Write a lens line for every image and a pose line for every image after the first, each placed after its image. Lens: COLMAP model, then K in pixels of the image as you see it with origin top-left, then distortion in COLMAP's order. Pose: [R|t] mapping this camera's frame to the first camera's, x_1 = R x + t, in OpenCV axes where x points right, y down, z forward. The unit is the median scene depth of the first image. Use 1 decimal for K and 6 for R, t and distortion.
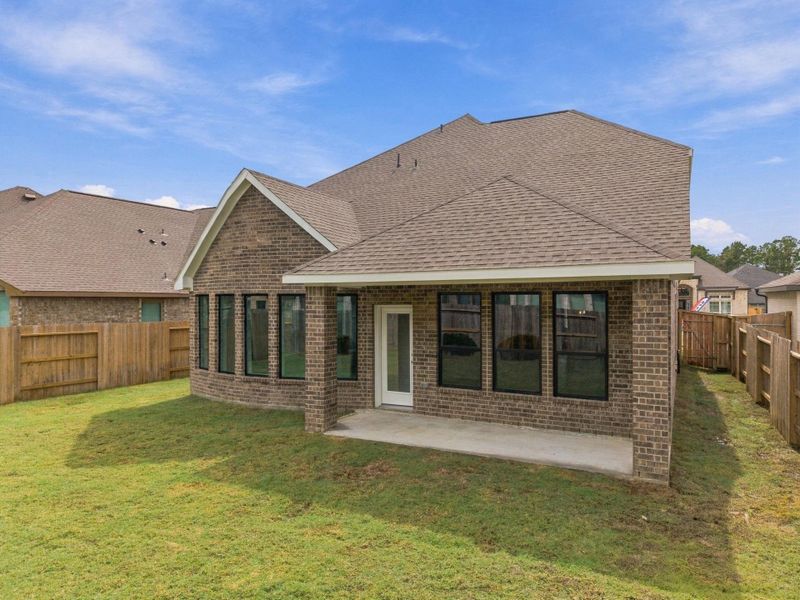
lens RADIAL K [[536.8, 0, 400.0], [0, 536.8, 300.0], [0, 0, 1]] dist [0.074277, -0.072433]
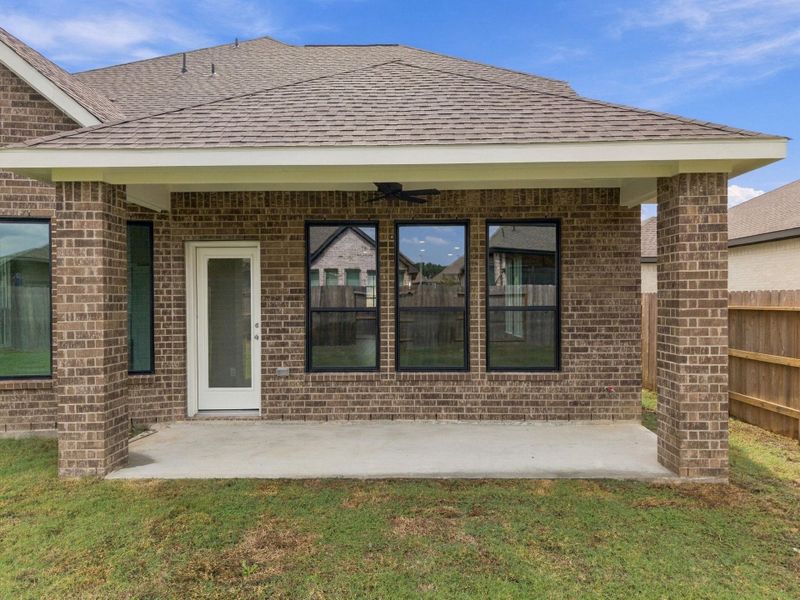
lens RADIAL K [[536.8, 0, 400.0], [0, 536.8, 300.0], [0, 0, 1]] dist [0.074277, -0.072433]
pose [[0.895391, -0.005325, 0.445249, -0.121208], [0.004062, 0.999985, 0.003790, 0.082897], [-0.445262, -0.001585, 0.895399, 0.431468]]
